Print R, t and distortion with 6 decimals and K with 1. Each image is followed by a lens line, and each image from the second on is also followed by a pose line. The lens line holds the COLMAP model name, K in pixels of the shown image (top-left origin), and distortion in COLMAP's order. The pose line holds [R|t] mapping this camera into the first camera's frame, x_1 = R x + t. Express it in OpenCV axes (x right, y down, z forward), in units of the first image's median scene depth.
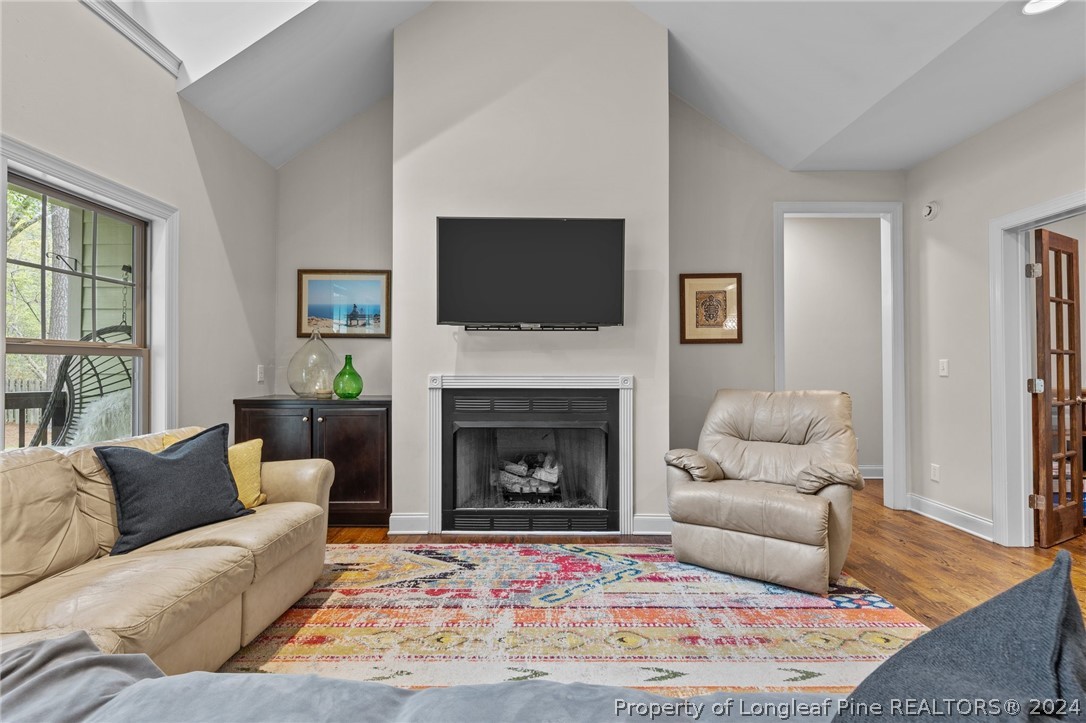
lens RADIAL K [[516.7, 0, 536.2], [0, 516.7, 358.2], [0, 0, 1]] dist [0.004911, -0.002208]
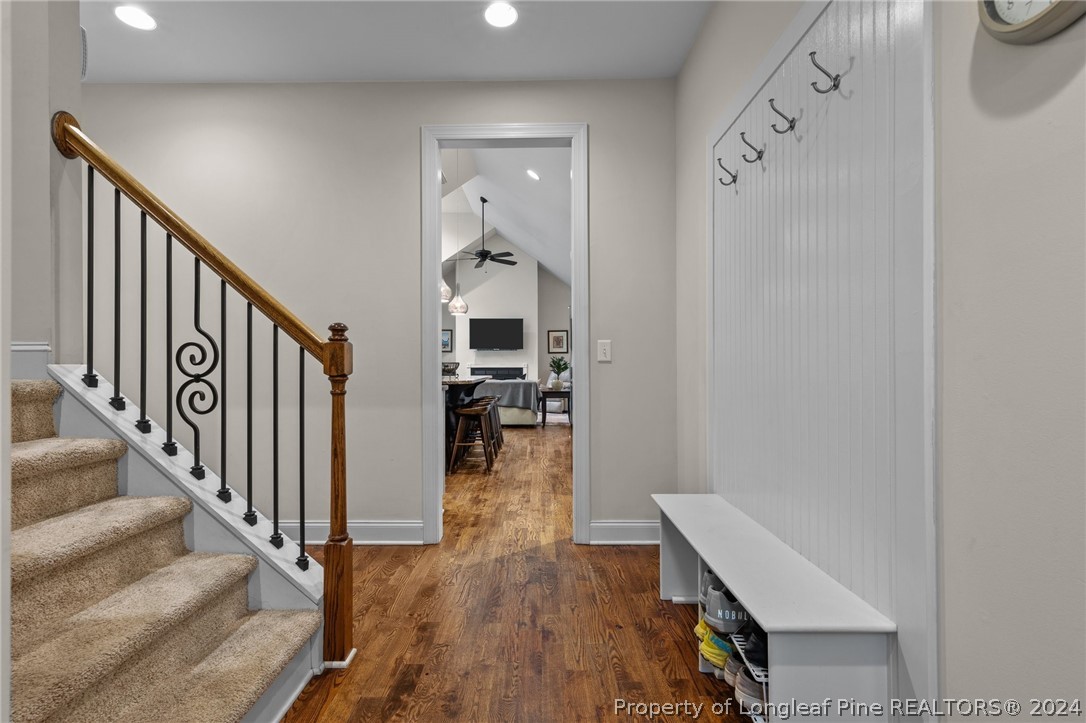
lens RADIAL K [[494.5, 0, 538.1], [0, 494.5, 361.5], [0, 0, 1]] dist [0.003424, 0.000702]
pose [[0.999974, -0.006838, -0.002375, 0.266005], [0.006851, 0.999960, 0.005665, 0.002370], [0.002336, -0.005681, 0.999981, -2.234403]]
